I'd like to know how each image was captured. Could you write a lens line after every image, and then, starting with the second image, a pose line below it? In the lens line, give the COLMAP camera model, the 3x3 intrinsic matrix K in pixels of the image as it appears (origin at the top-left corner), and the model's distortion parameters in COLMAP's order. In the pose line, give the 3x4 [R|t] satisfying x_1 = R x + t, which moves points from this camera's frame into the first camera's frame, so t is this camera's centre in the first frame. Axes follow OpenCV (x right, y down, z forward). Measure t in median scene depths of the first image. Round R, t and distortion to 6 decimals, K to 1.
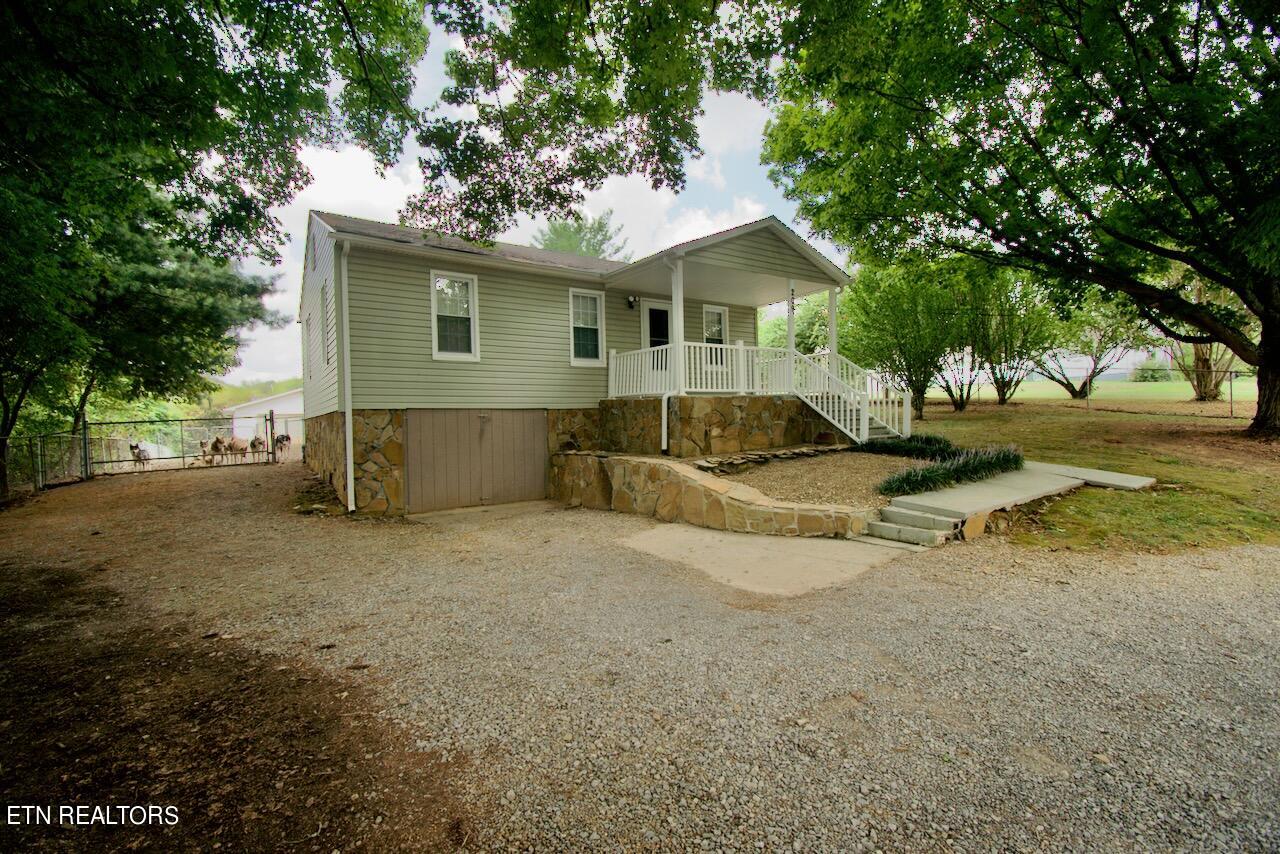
lens RADIAL K [[556.6, 0, 647.7], [0, 556.6, 429.9], [0, 0, 1]] dist [0.018241, -0.023572]
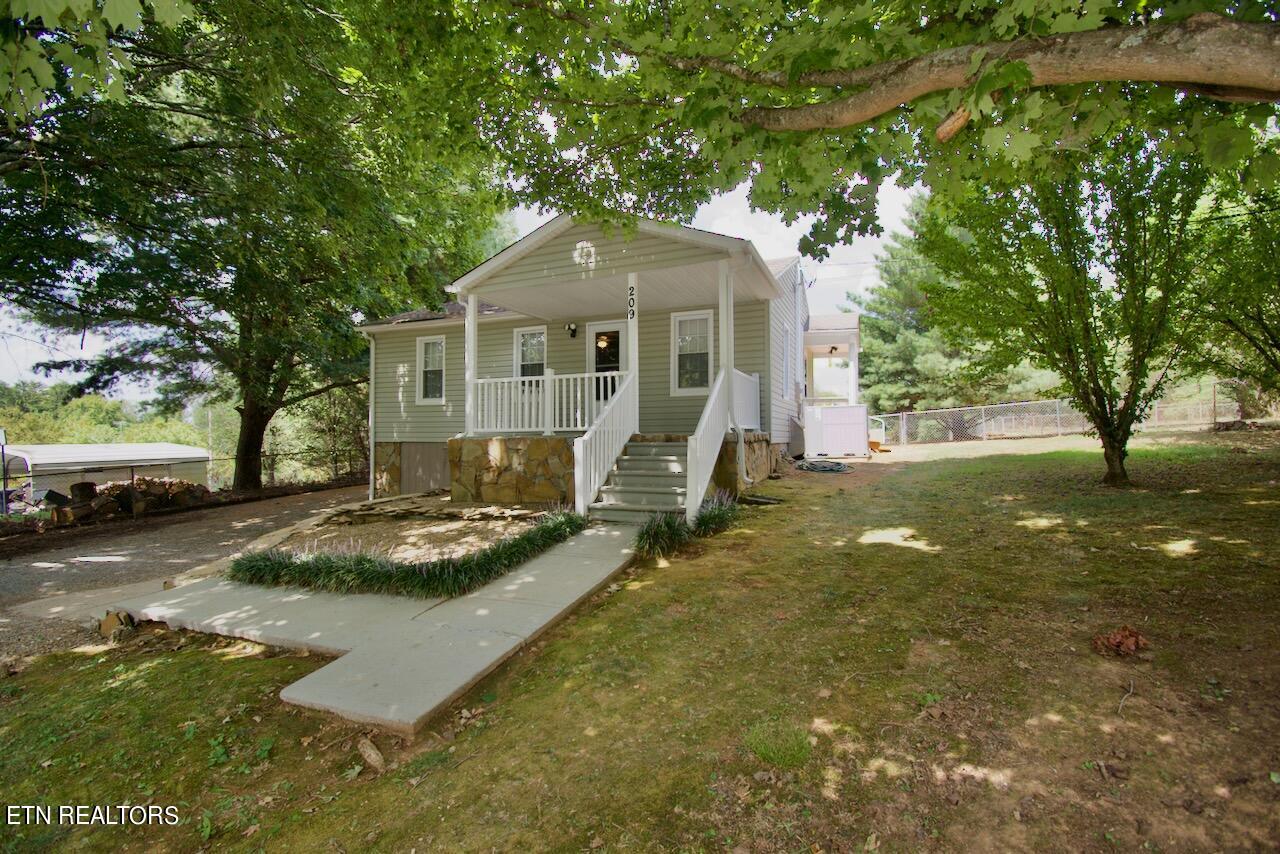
lens RADIAL K [[557.7, 0, 643.8], [0, 557.7, 421.6], [0, 0, 1]] dist [0.010495, -0.022533]
pose [[0.535475, 0.003161, -0.844545, 0.988164], [-0.016244, 0.999847, -0.006557, -0.083141], [0.844395, 0.017230, 0.535444, 0.709804]]
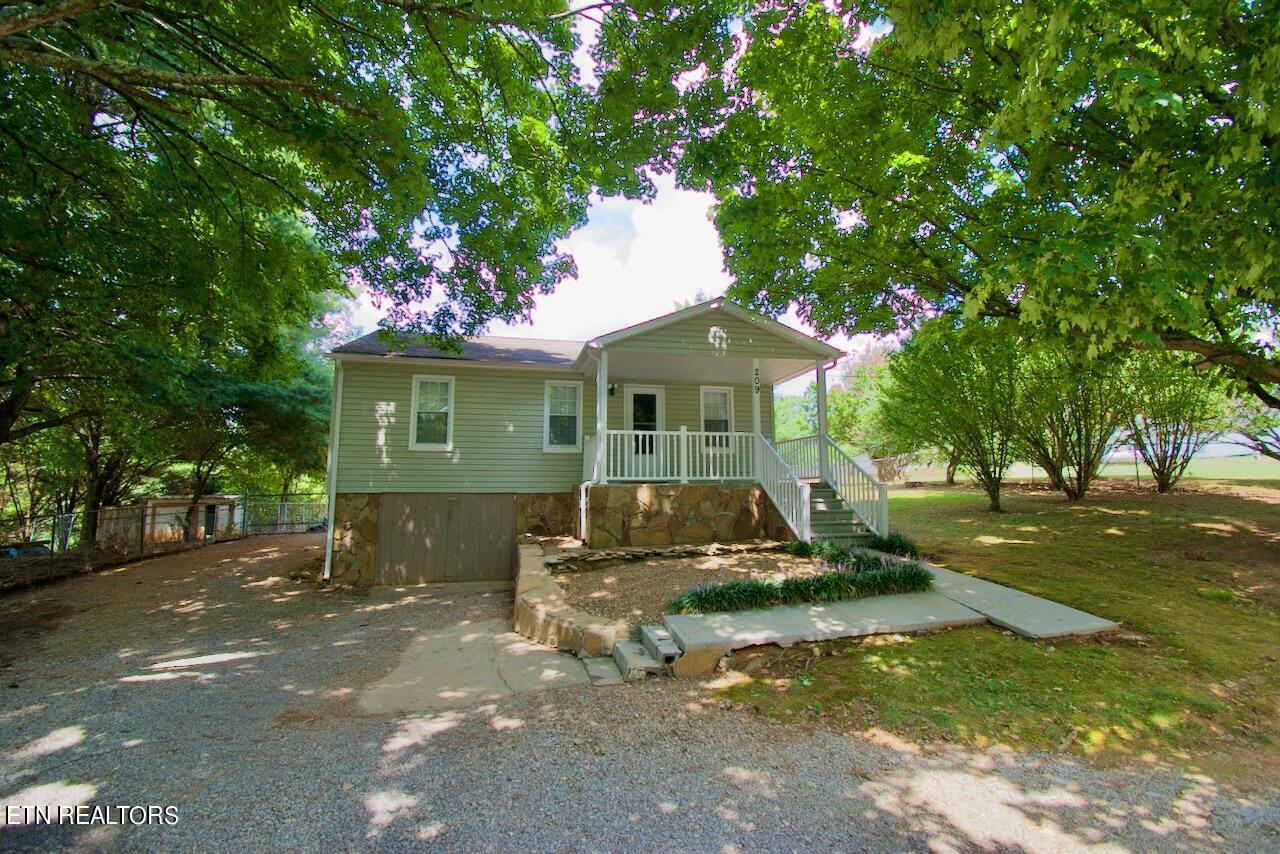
lens RADIAL K [[556.2, 0, 643.7], [0, 556.2, 428.1], [0, 0, 1]] dist [0.019967, -0.025064]
pose [[0.929811, -0.021869, -0.367388, 0.477797], [-0.024432, 0.992363, -0.120905, -0.041522], [0.367226, 0.121395, 0.922176, 0.094262]]
